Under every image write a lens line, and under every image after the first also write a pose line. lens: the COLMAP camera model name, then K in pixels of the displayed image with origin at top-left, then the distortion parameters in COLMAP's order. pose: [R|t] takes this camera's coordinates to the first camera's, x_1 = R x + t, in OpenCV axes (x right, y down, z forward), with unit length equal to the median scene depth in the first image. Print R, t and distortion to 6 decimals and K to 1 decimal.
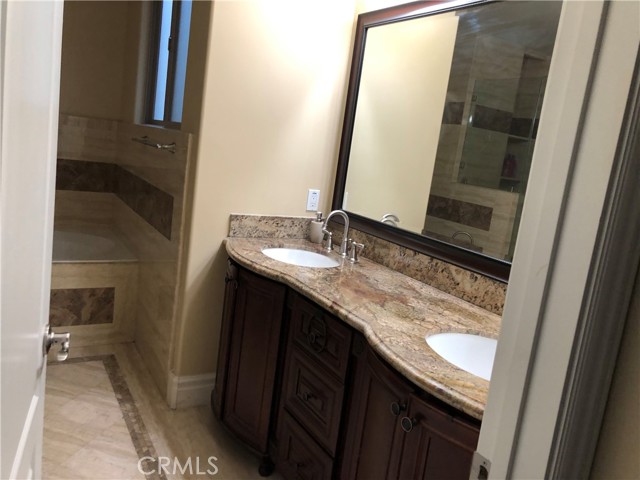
lens RADIAL K [[528.7, 0, 319.6], [0, 528.7, 239.2], [0, 0, 1]] dist [-0.002813, 0.022884]
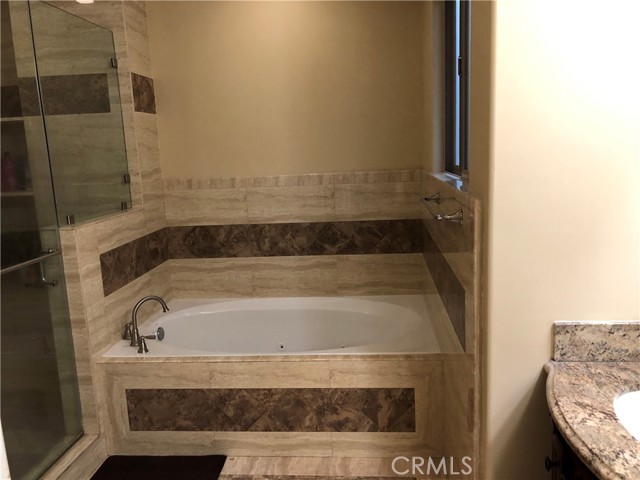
lens RADIAL K [[528.7, 0, 319.3], [0, 528.7, 237.7], [0, 0, 1]] dist [-0.002813, 0.022884]
pose [[0.795331, -0.072469, -0.601828, -0.009605], [0.054011, 0.997351, -0.048719, -0.104159], [0.603765, 0.006242, 0.797138, 0.293707]]
